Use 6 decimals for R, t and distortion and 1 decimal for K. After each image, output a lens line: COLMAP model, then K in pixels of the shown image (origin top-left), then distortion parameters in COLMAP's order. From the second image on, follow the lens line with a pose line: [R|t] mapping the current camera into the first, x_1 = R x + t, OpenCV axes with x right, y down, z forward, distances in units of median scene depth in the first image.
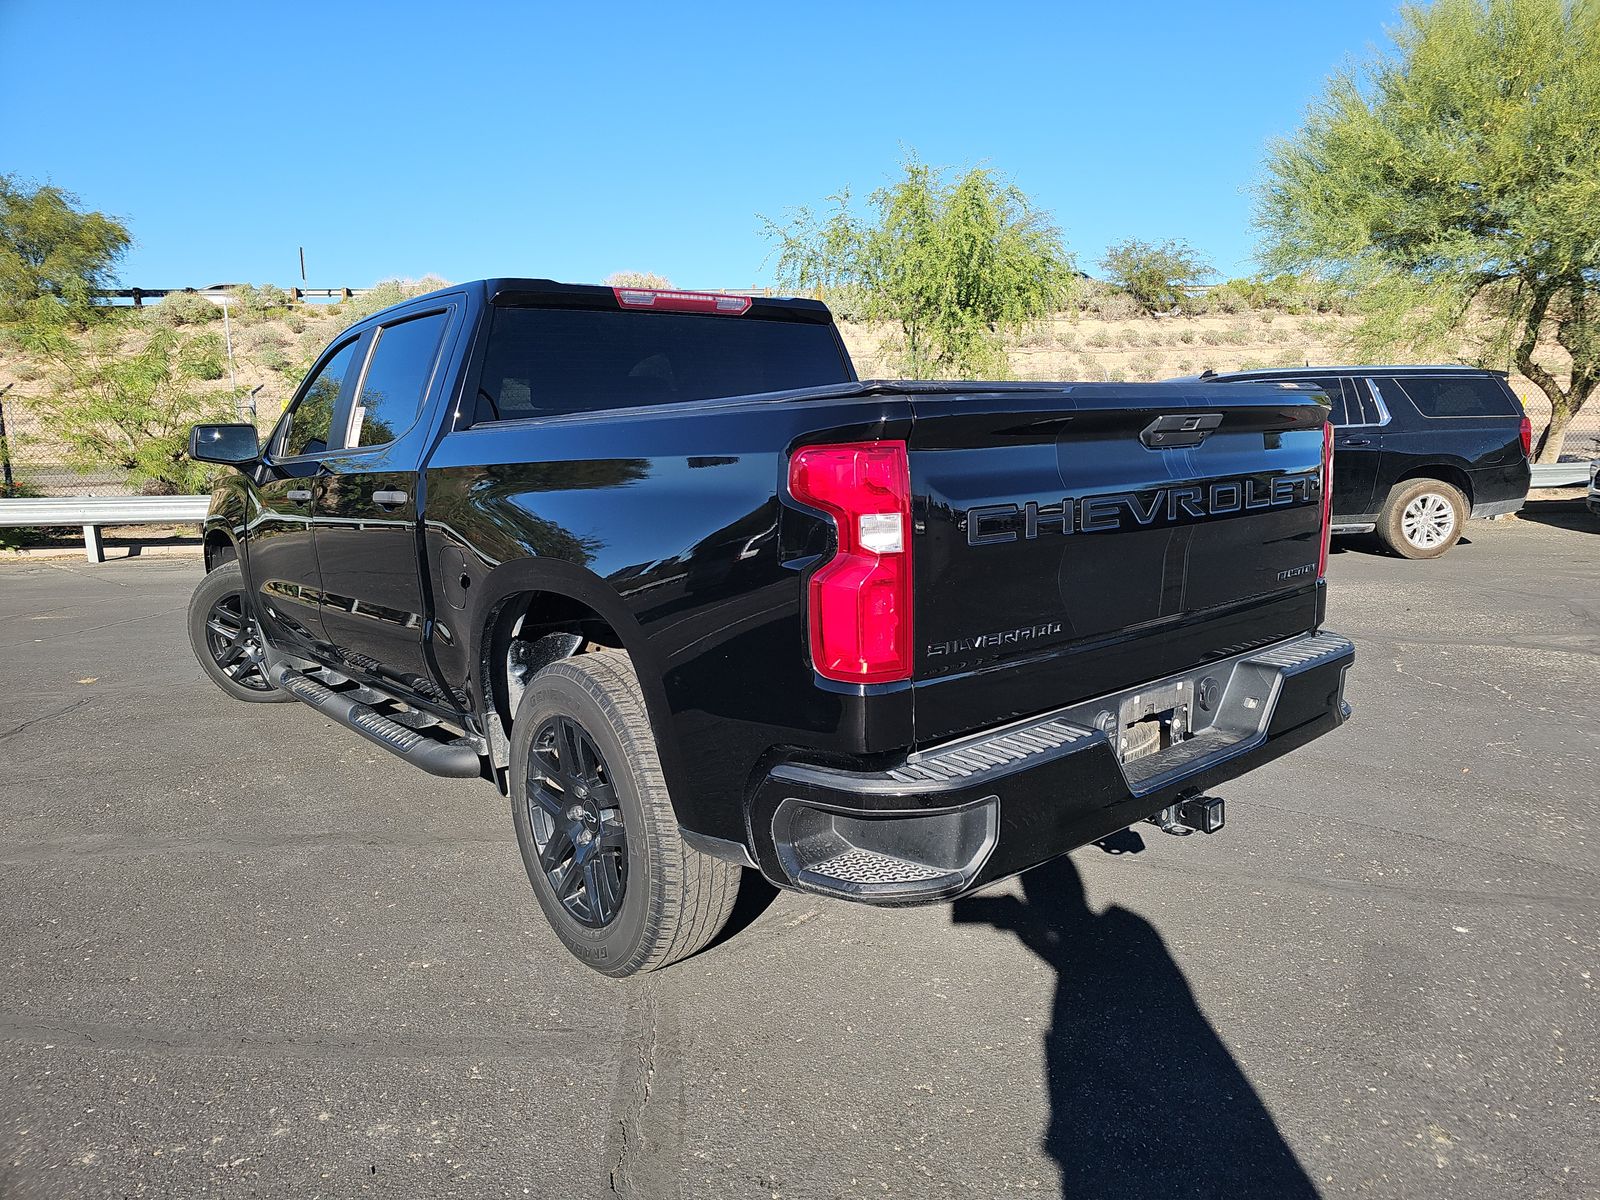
lens RADIAL K [[1041.0, 0, 800.1], [0, 1041.0, 594.8], [0, 0, 1]] dist [0.026958, -0.013732]
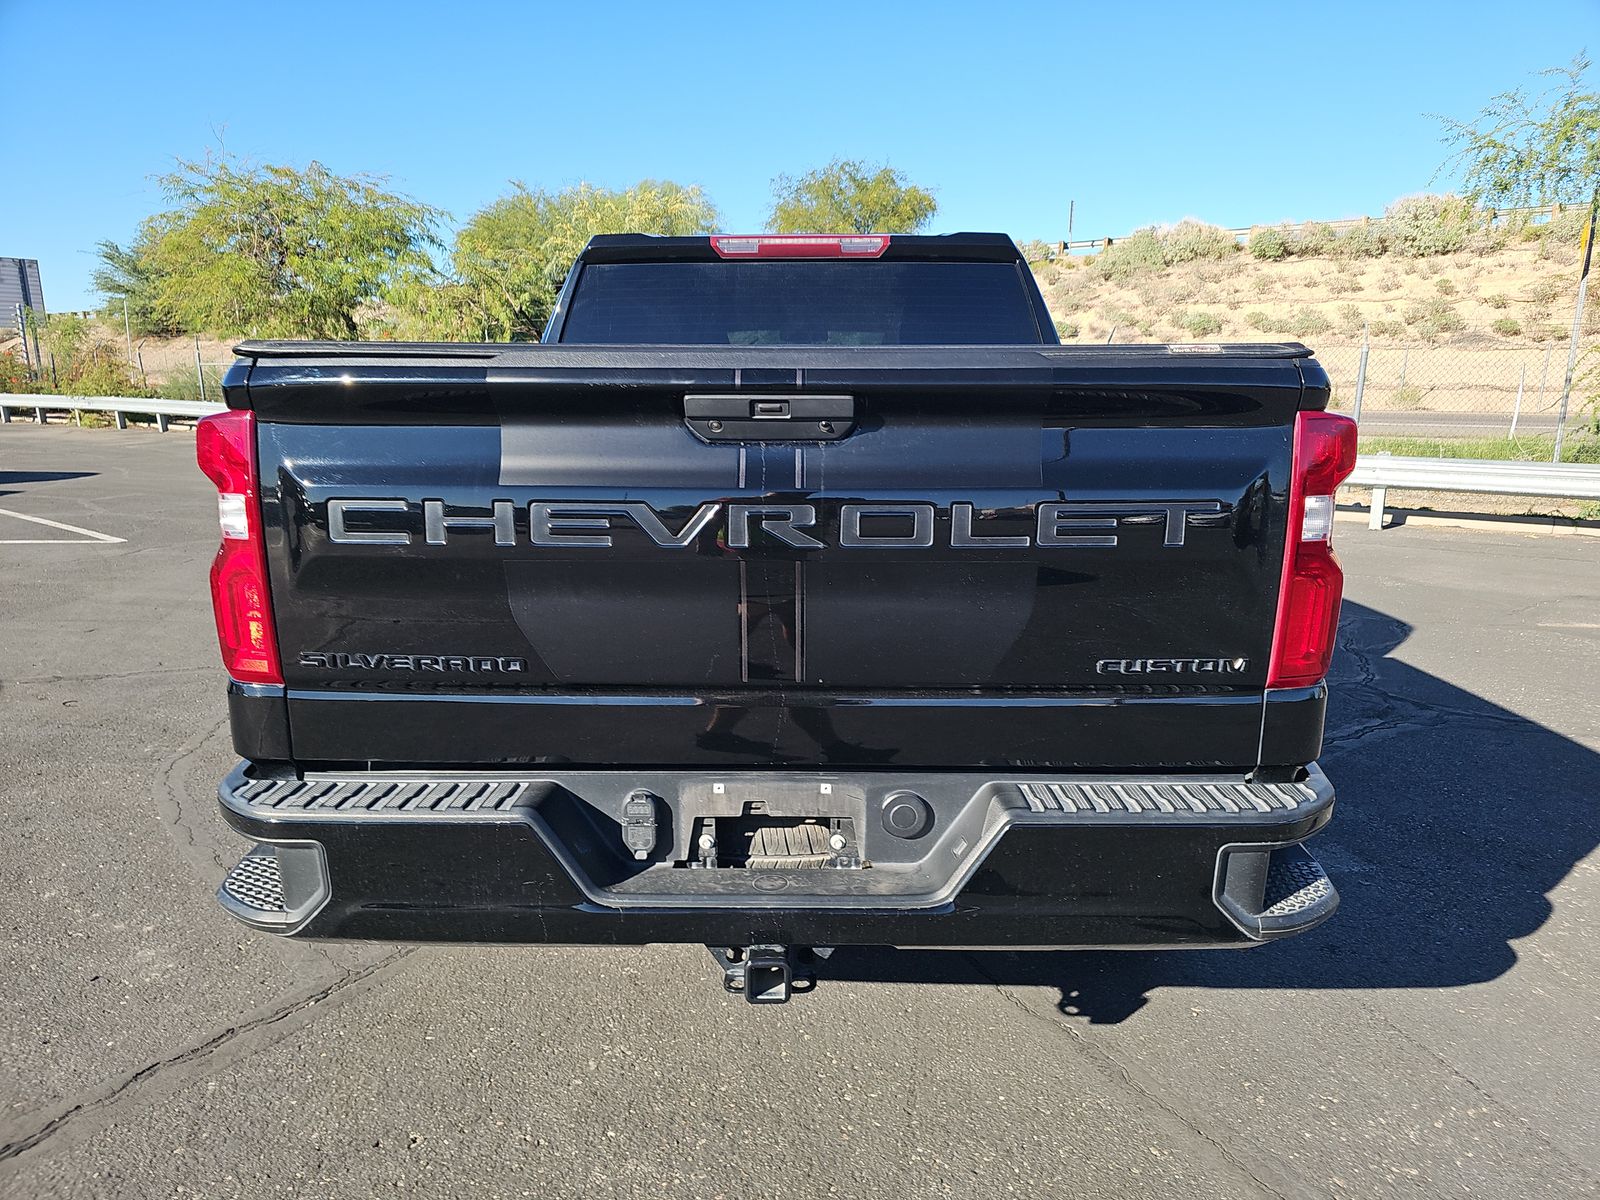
lens RADIAL K [[1041.0, 0, 800.1], [0, 1041.0, 594.8], [0, 0, 1]] dist [0.026958, -0.013732]
pose [[0.767321, 0.152982, -0.622748, 0.513309], [-0.123147, 0.988205, 0.091023, -0.067624], [0.629327, 0.006846, 0.777110, 0.308369]]
